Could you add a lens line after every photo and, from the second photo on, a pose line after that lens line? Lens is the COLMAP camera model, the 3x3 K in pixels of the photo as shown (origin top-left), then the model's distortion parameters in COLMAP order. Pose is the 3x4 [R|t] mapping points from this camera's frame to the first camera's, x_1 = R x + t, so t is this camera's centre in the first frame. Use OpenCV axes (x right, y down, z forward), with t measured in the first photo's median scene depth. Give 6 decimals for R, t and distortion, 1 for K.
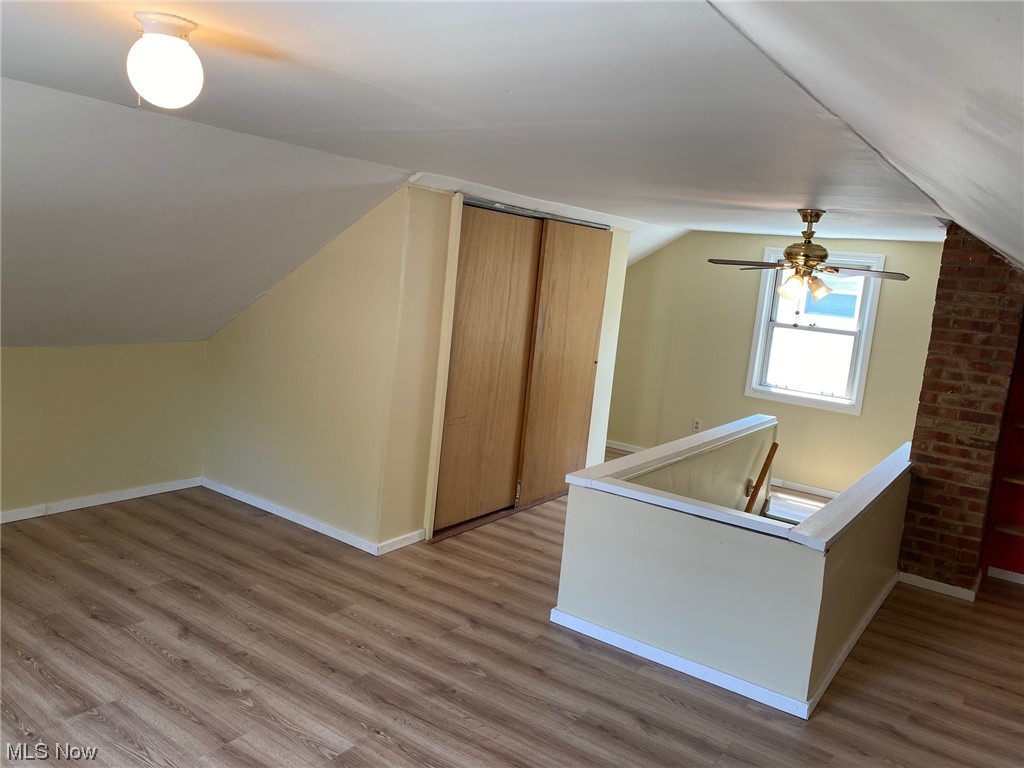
lens RADIAL K [[796.4, 0, 507.7], [0, 796.4, 380.2], [0, 0, 1]] dist [0.042865, -0.002237]
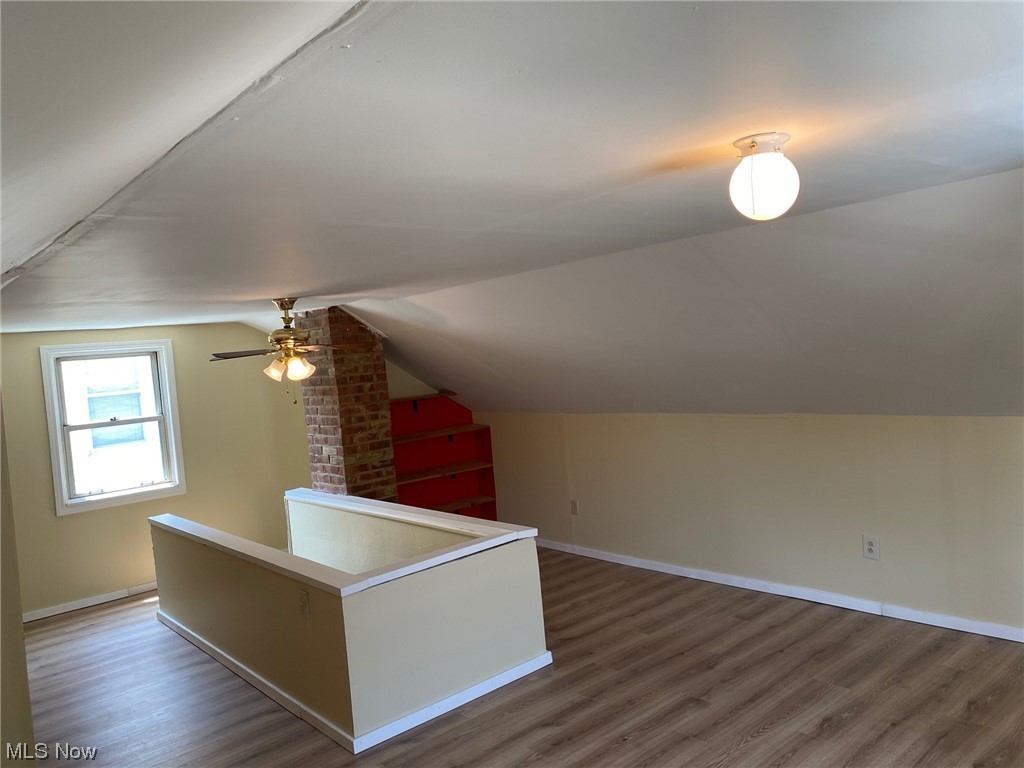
lens RADIAL K [[796.4, 0, 507.7], [0, 796.4, 380.2], [0, 0, 1]] dist [0.042865, -0.002237]
pose [[0.232500, -0.153356, 0.960430, -0.612579], [0.246827, 0.964466, 0.094248, -0.128390], [-0.940755, 0.215147, 0.262091, 0.434626]]
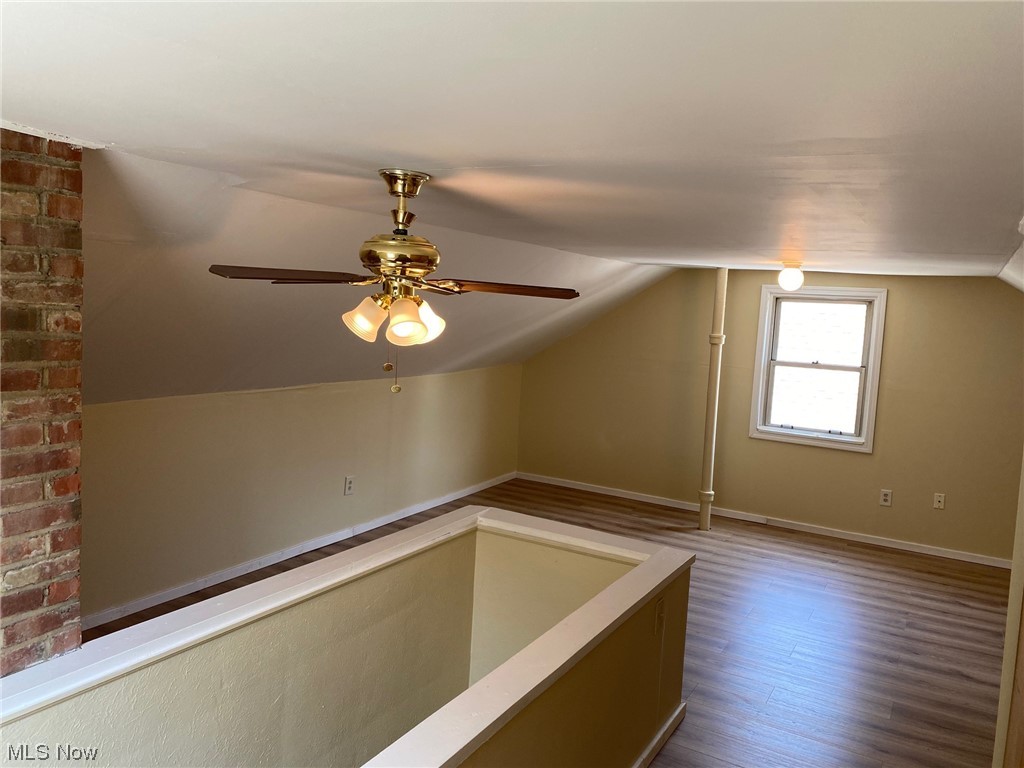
lens RADIAL K [[787.0, 0, 480.5], [0, 787.0, 384.0], [0, 0, 1]] dist [0.006391, -0.001203]
pose [[-0.988297, -0.136616, -0.067861, 0.321892], [-0.149137, 0.958831, 0.241665, -0.201139], [0.032051, 0.248958, -0.967984, 1.469557]]
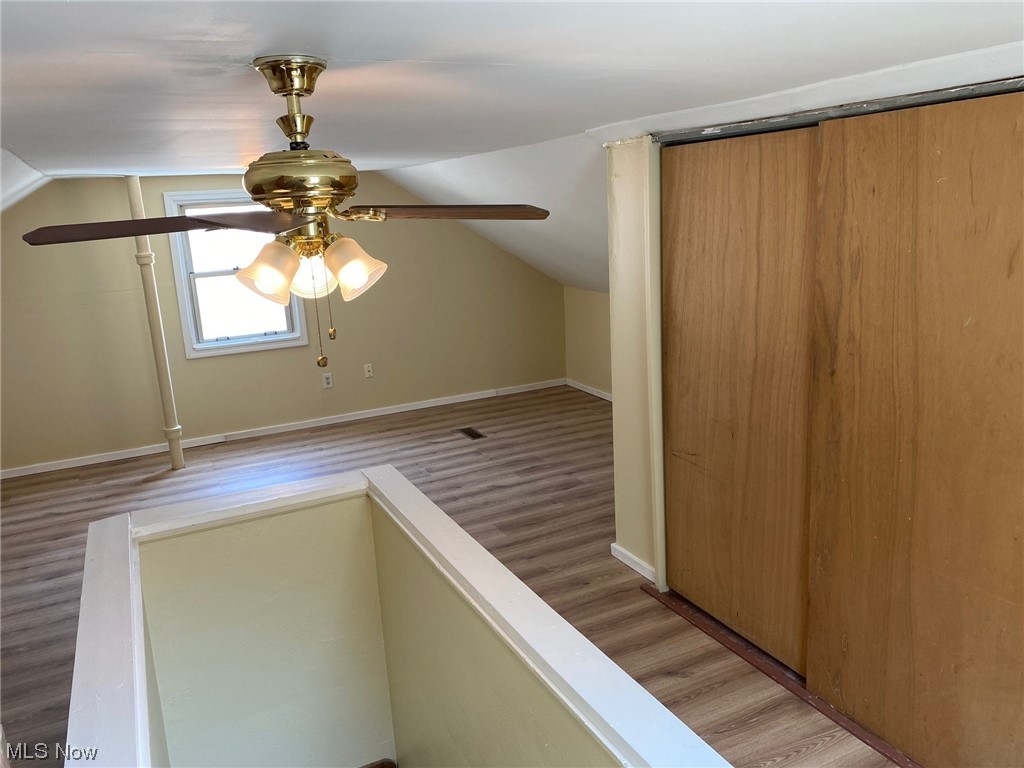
lens RADIAL K [[796.4, 0, 507.7], [0, 796.4, 380.2], [0, 0, 1]] dist [0.042865, -0.002237]
pose [[-0.488191, 0.125870, -0.863612, 0.641552], [-0.116765, 0.971228, 0.207561, -0.147488], [0.864891, 0.202169, -0.459448, 1.229441]]
